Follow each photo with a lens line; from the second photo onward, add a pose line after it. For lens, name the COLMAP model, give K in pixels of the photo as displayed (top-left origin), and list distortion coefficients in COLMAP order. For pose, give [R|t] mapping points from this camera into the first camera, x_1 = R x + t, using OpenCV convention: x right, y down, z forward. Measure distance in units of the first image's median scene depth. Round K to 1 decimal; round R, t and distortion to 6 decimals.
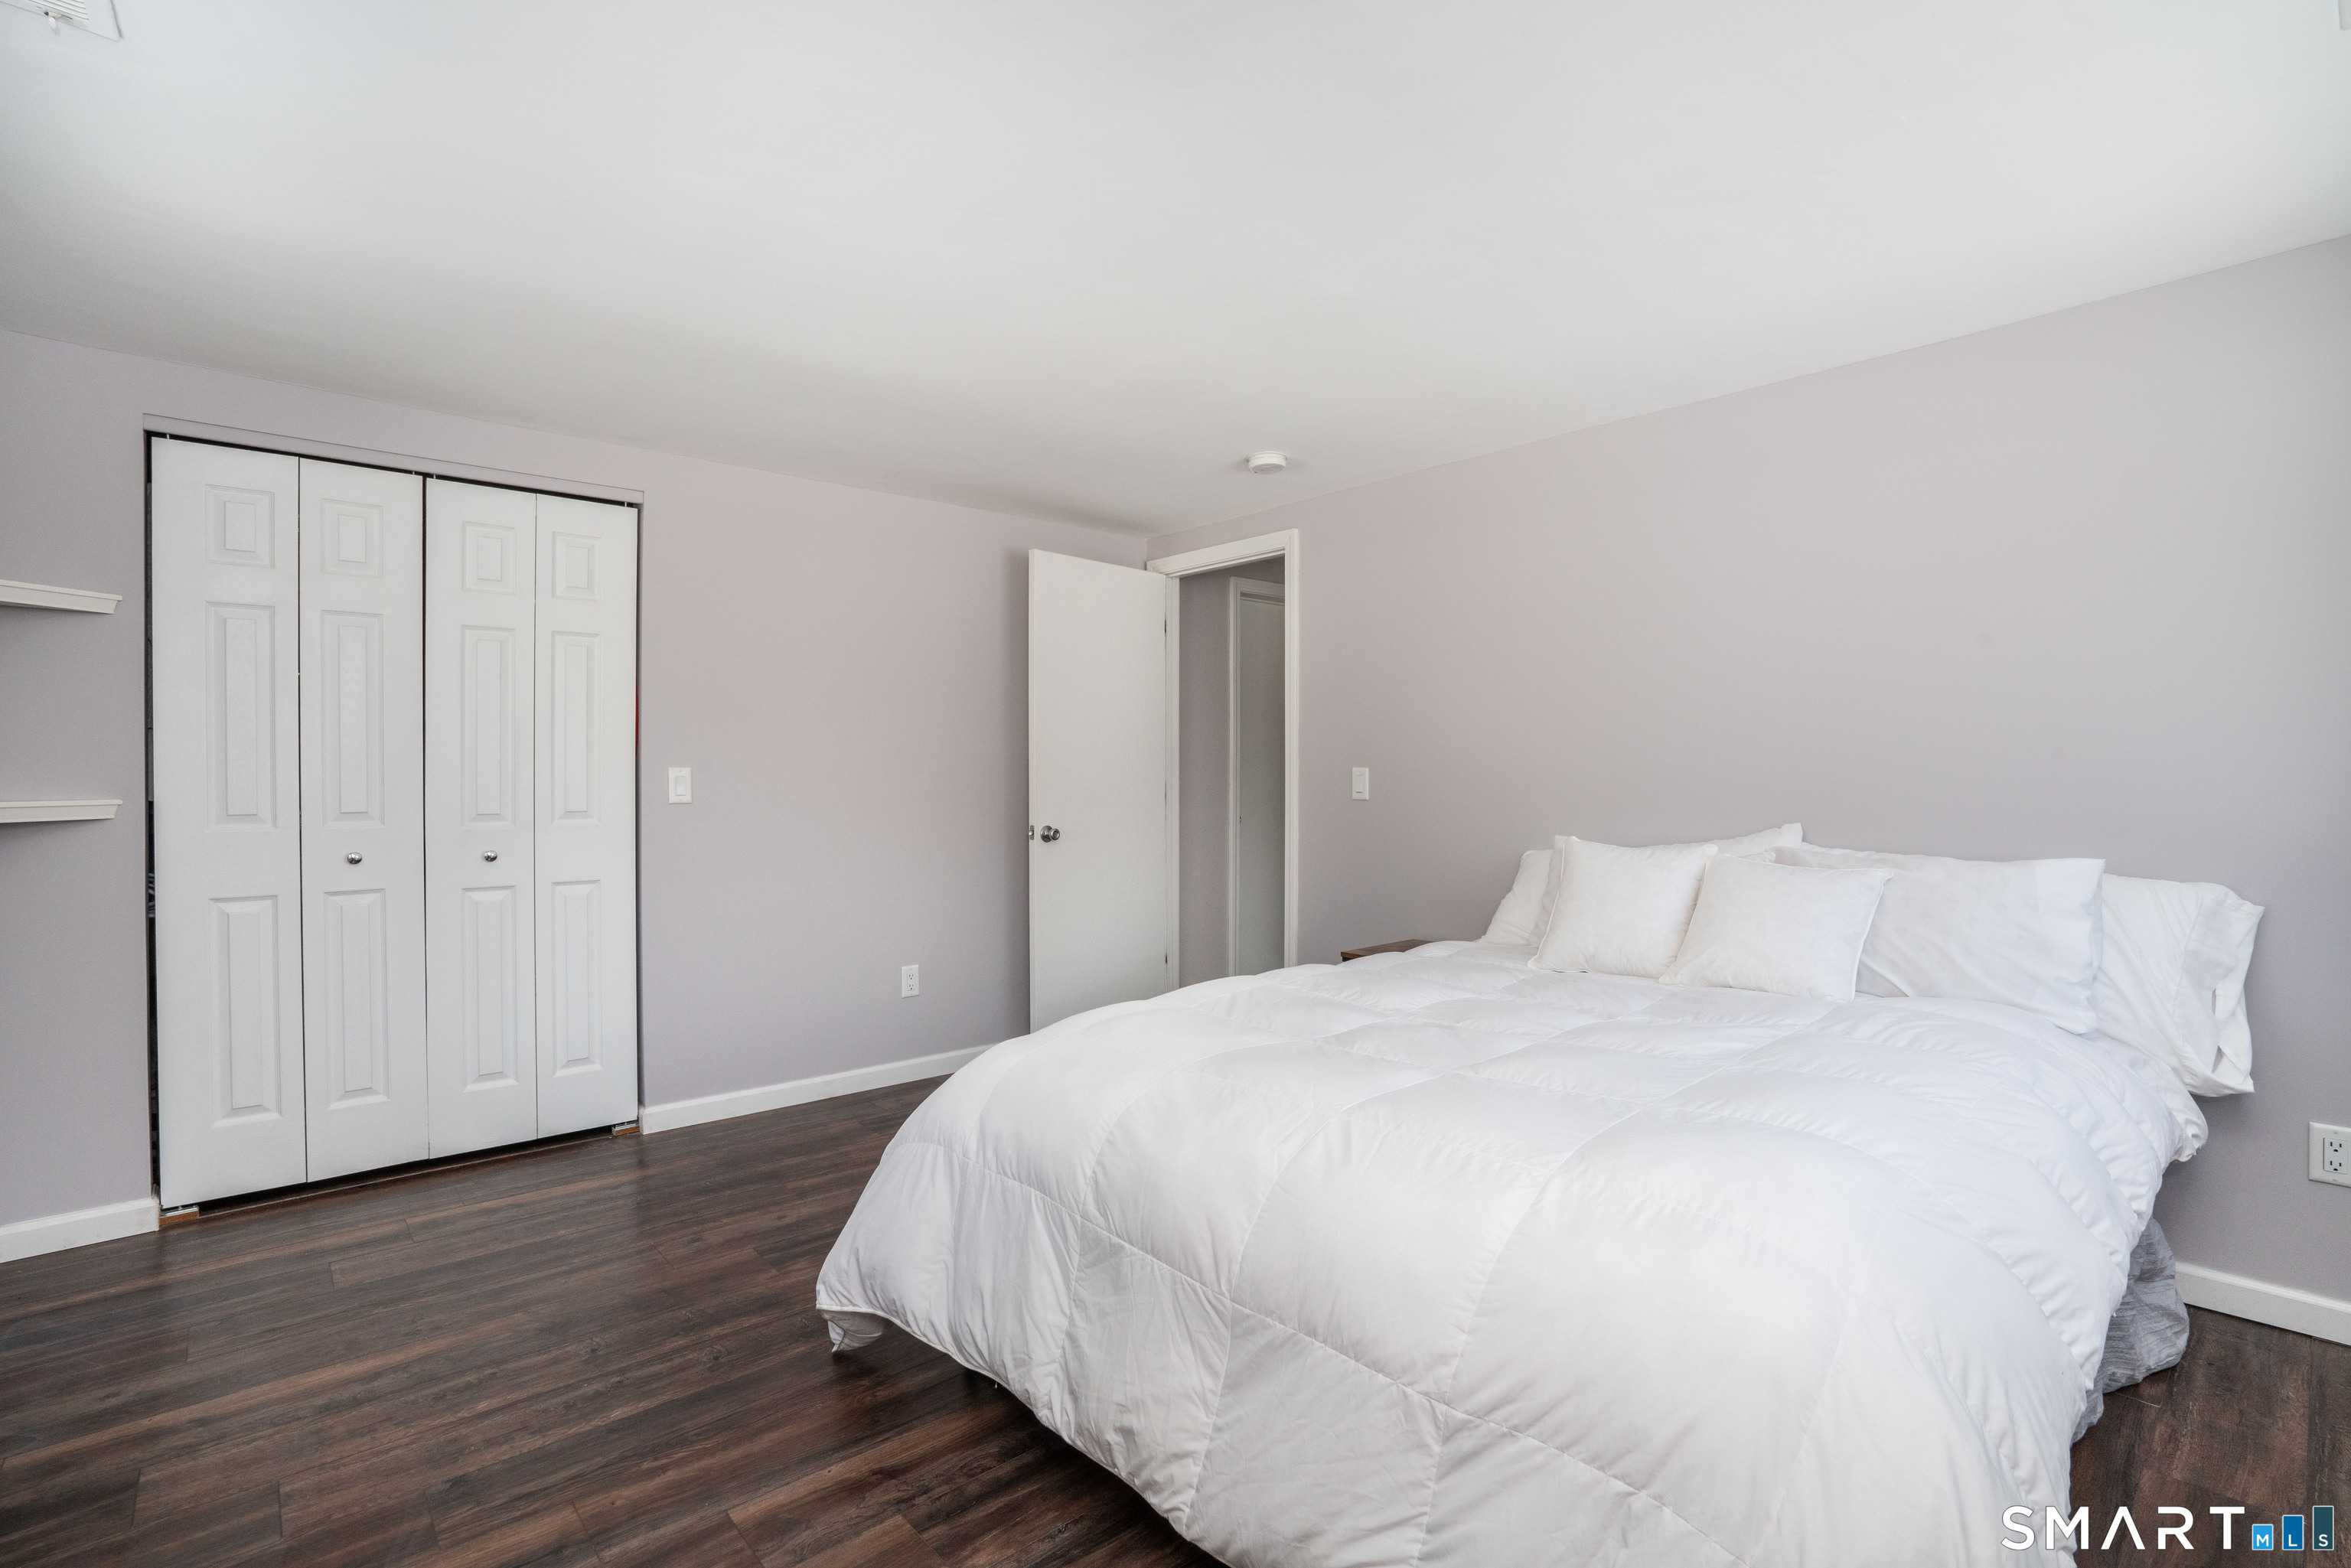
lens RADIAL K [[1080.7, 0, 1175.5], [0, 1080.7, 784.0], [0, 0, 1]] dist [-0.002737, -0.000113]
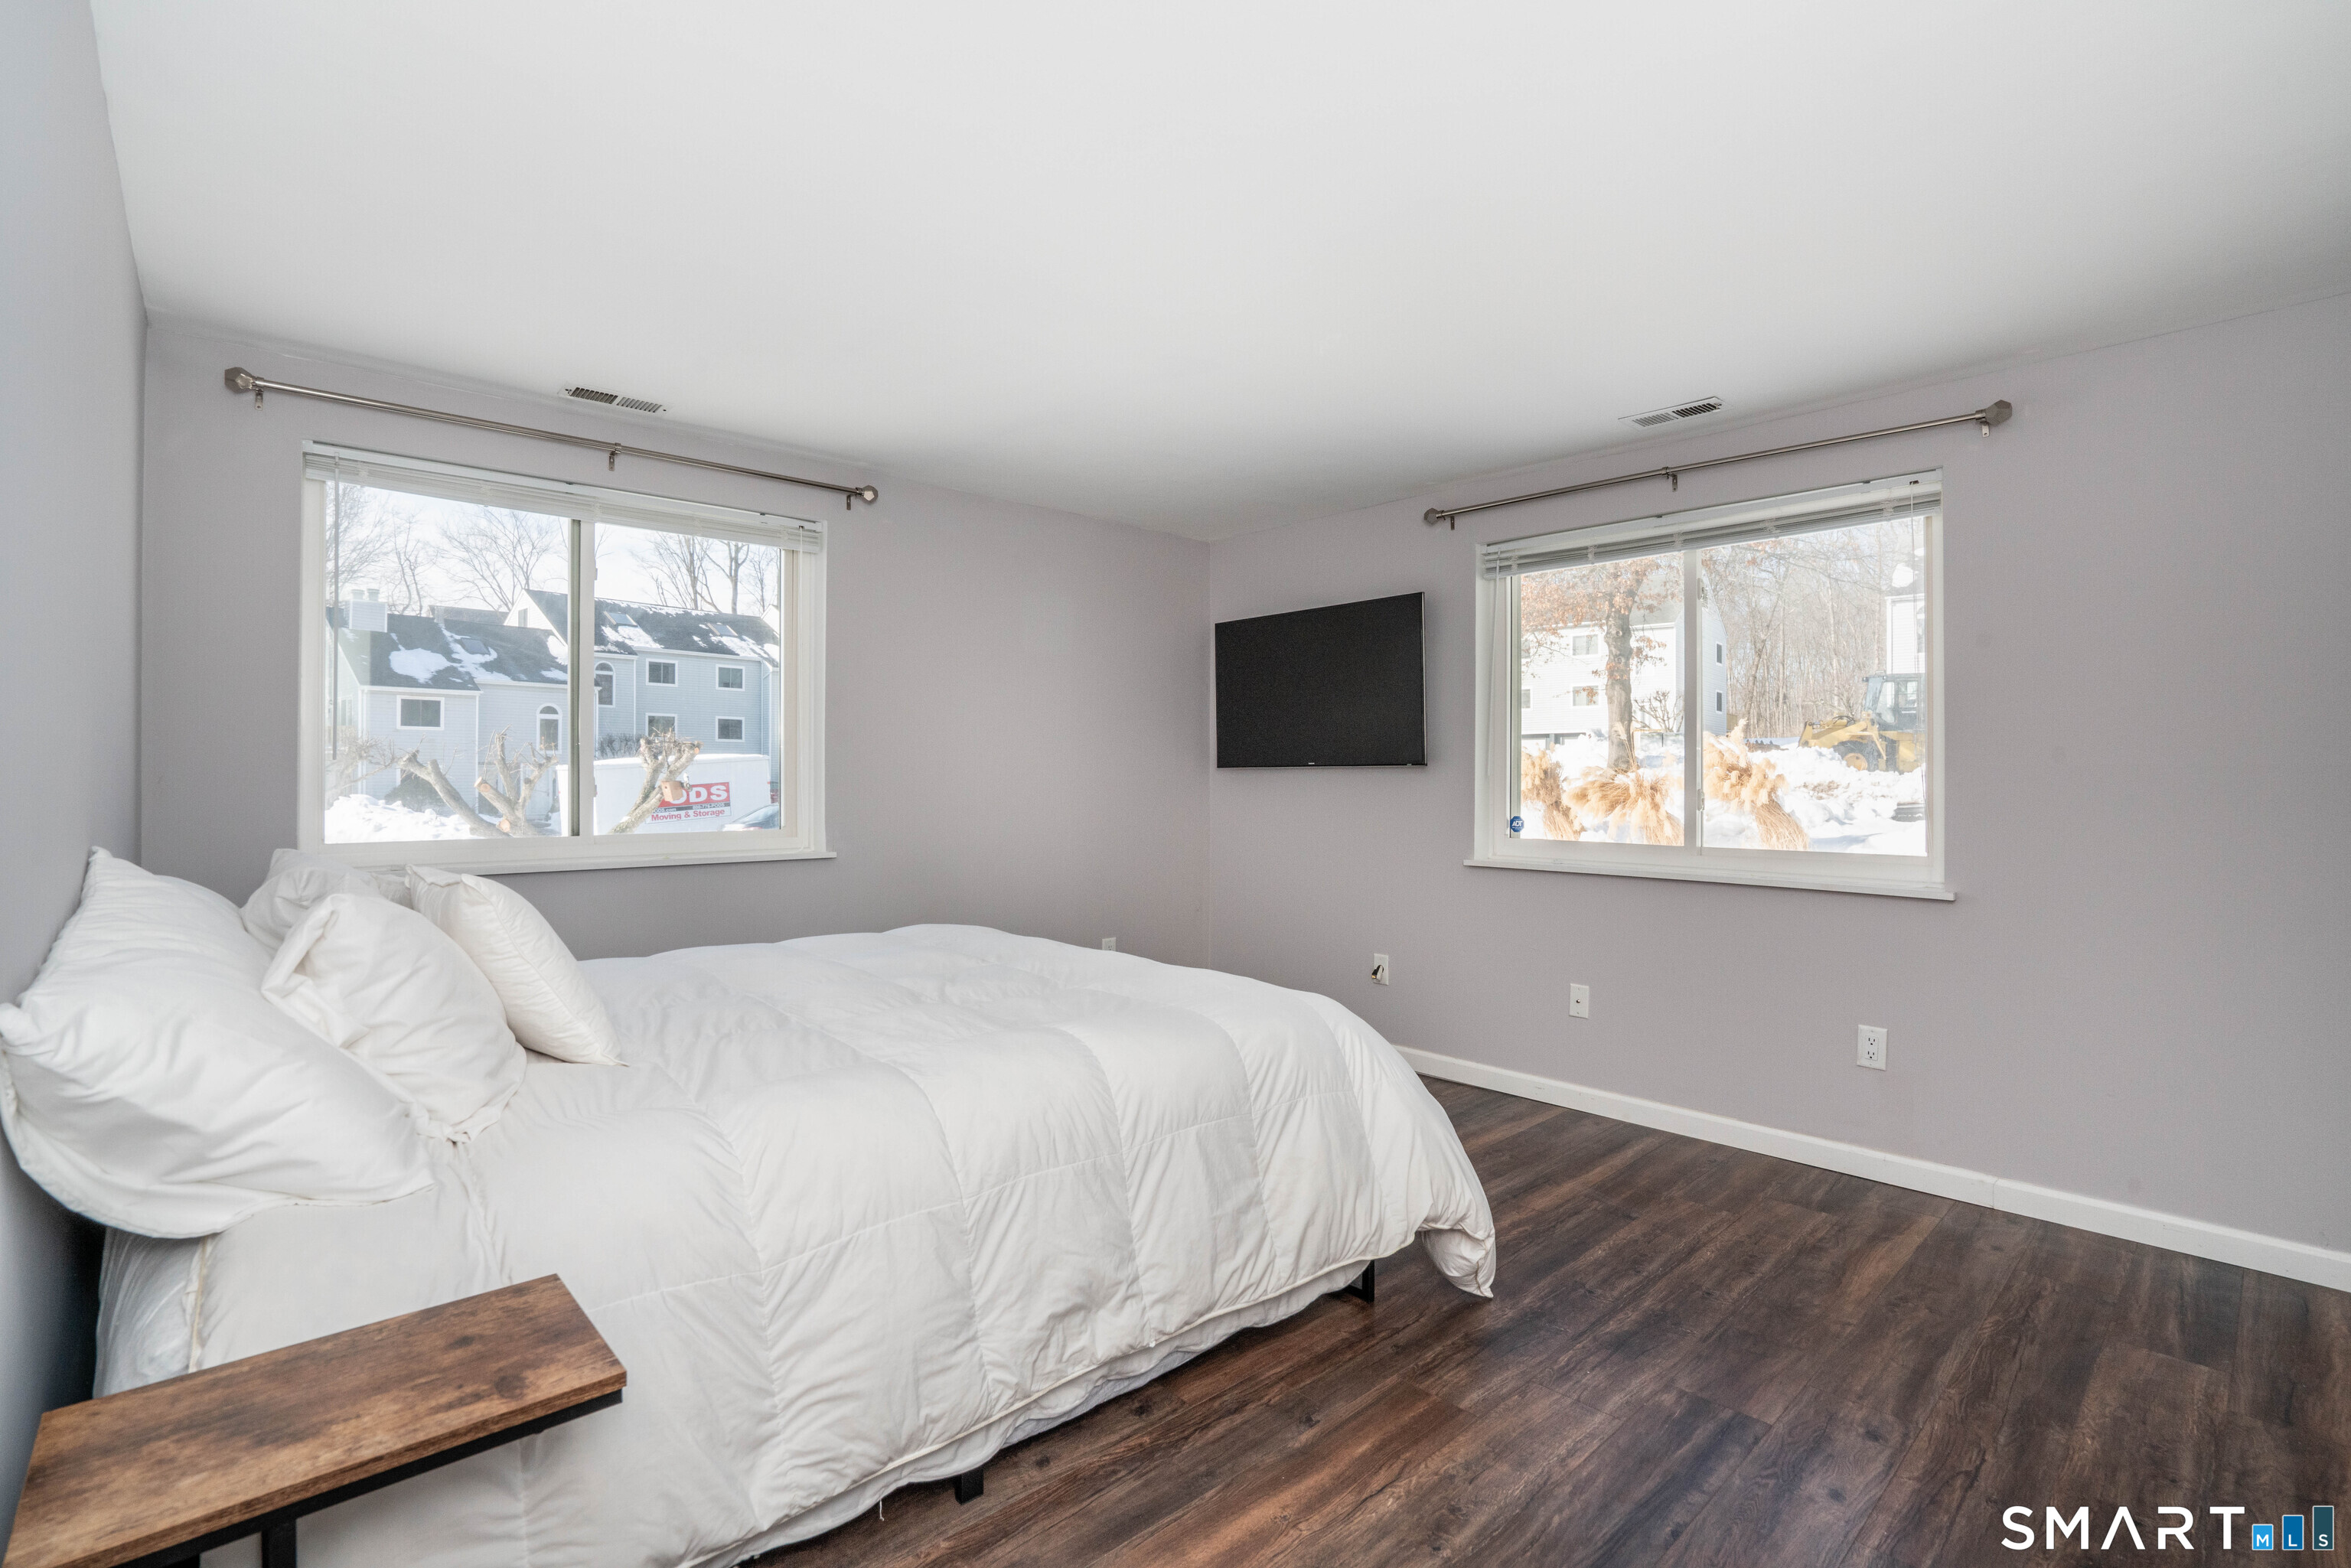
lens RADIAL K [[1061.9, 0, 1175.5], [0, 1061.9, 784.0], [0, 0, 1]] dist [-0.042358, -0.000110]
pose [[-0.999859, -0.002431, -0.016616, 0.021742], [-0.002694, 0.999871, 0.015813, -0.008297], [0.016575, 0.015856, -0.999737, 2.038731]]
